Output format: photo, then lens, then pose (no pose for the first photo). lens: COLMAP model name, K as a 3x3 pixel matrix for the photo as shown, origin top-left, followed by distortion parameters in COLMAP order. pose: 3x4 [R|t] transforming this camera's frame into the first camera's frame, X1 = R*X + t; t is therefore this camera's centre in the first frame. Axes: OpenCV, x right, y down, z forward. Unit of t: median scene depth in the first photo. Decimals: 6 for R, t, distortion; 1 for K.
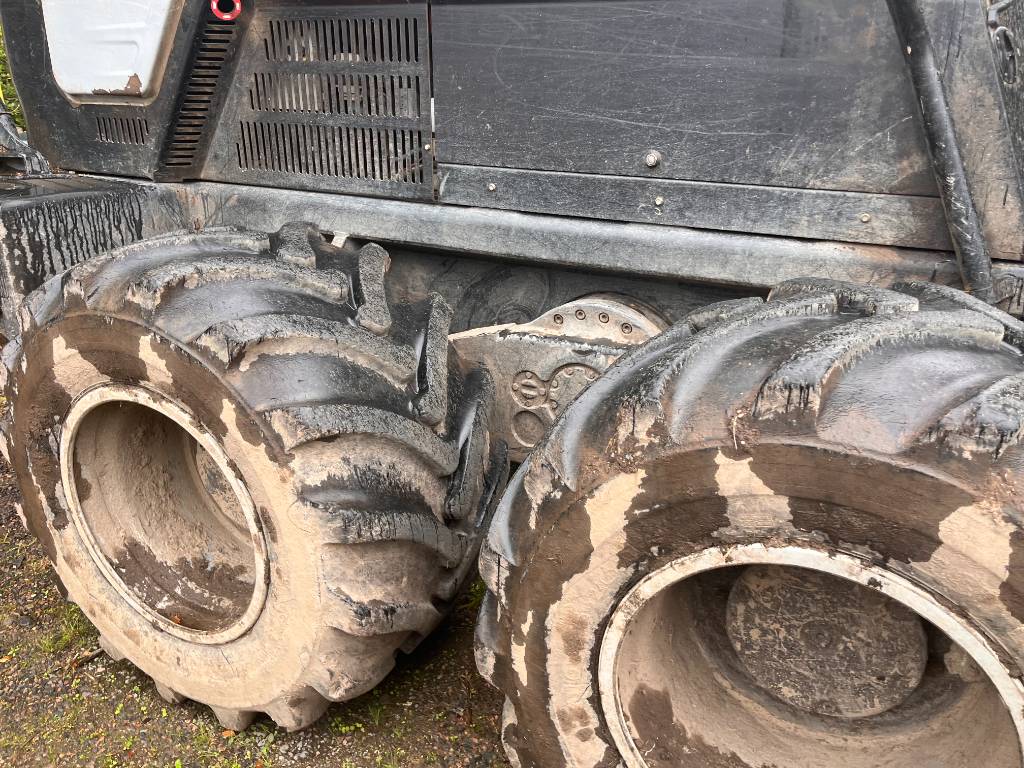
lens RADIAL K [[777.4, 0, 512.0], [0, 777.4, 384.0], [0, 0, 1]] dist [0.082352, -0.116579]
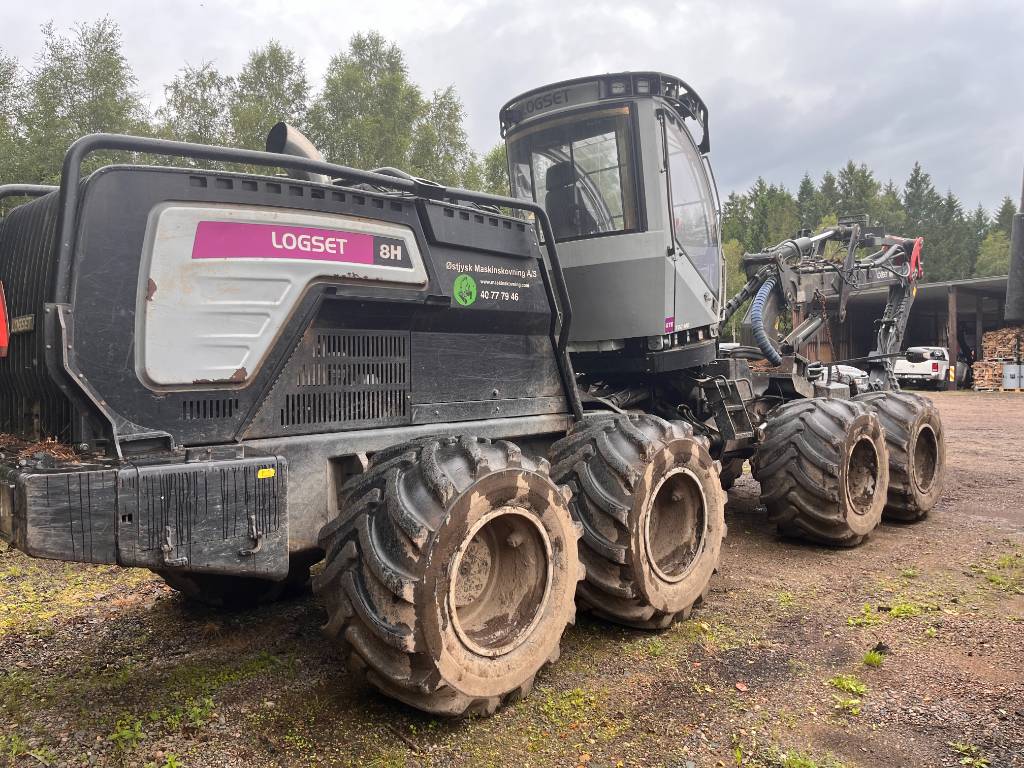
lens RADIAL K [[777.4, 0, 512.0], [0, 777.4, 384.0], [0, 0, 1]] dist [0.082352, -0.116579]
pose [[0.294045, -0.049205, 0.954524, -2.124463], [0.356255, 0.932351, -0.061683, -0.142229], [-0.886916, 0.358192, 0.291682, 0.235927]]
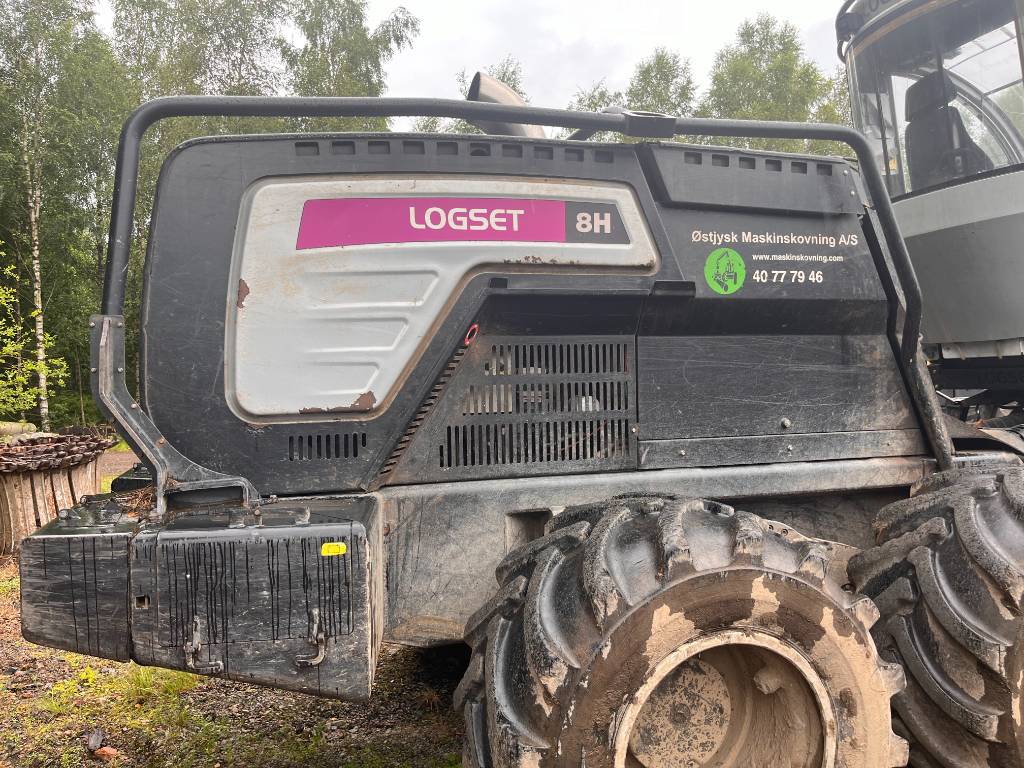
lens RADIAL K [[777.4, 0, 512.0], [0, 777.4, 384.0], [0, 0, 1]] dist [0.082352, -0.116579]
pose [[0.721581, -0.040597, 0.691139, -1.348483], [0.278432, 0.931007, -0.236010, -0.136314], [-0.633874, 0.362735, 0.683100, 0.220056]]
